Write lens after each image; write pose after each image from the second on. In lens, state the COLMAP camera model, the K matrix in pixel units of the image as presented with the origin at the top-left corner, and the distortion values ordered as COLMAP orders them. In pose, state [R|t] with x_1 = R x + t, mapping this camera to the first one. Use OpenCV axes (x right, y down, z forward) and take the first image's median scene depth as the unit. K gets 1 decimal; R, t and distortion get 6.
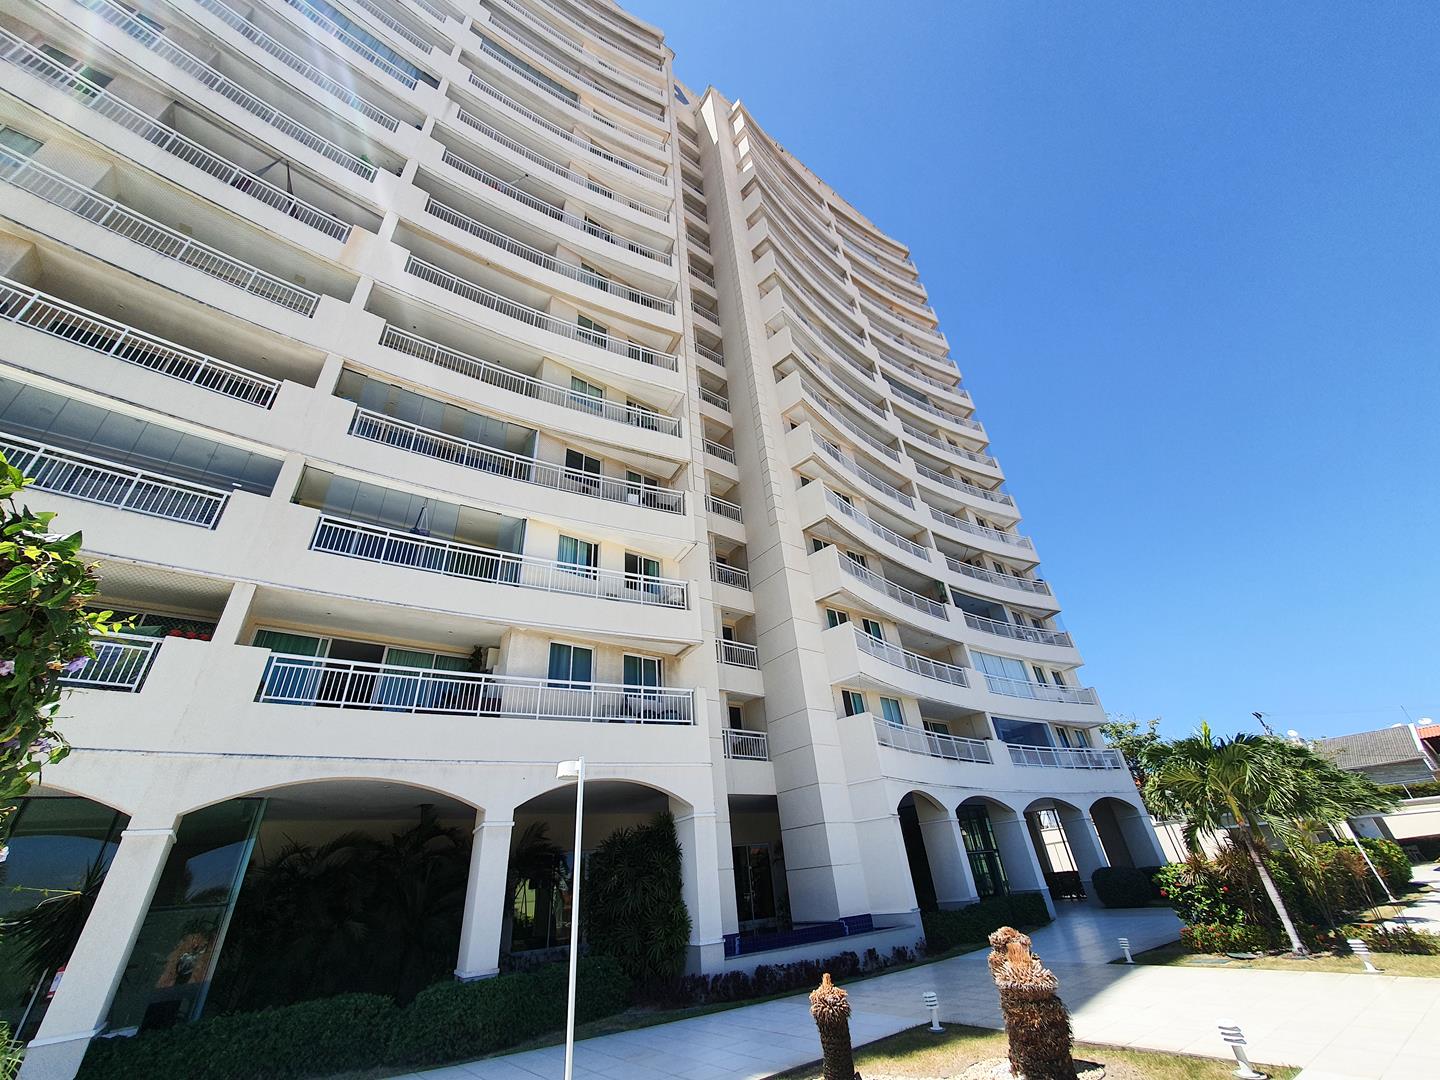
lens RADIAL K [[565.0, 0, 720.7], [0, 565.0, 550.5], [0, 0, 1]] dist [0.008710, -0.001281]
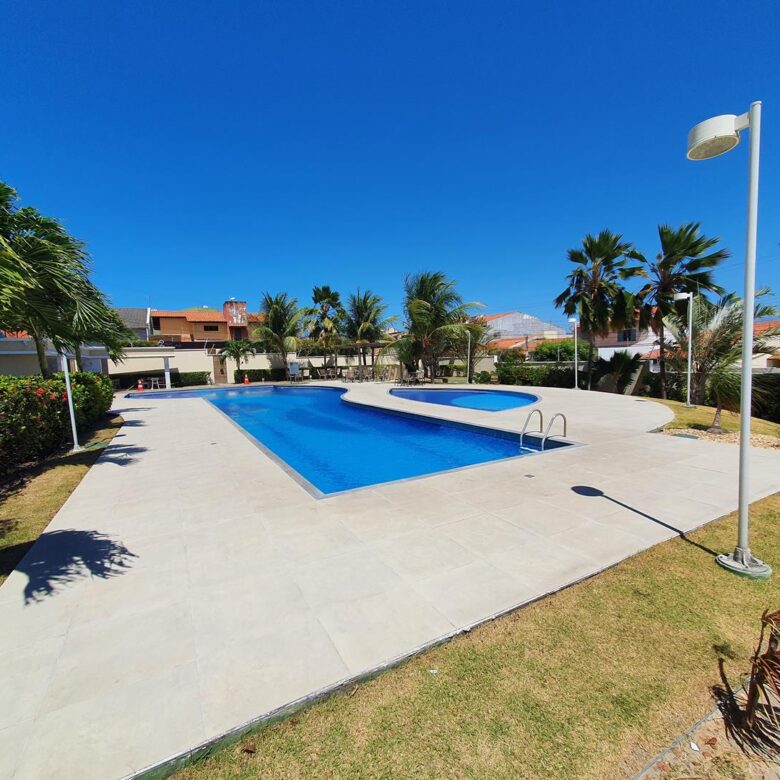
lens RADIAL K [[405.4, 0, 389.8], [0, 405.4, 393.5], [0, 0, 1]] dist [0.007708, -0.001130]
pose [[0.148607, -0.006266, 0.988877, 0.883929], [-0.487447, 0.869593, 0.078763, 0.391872], [-0.860413, -0.493730, 0.126173, 0.763198]]
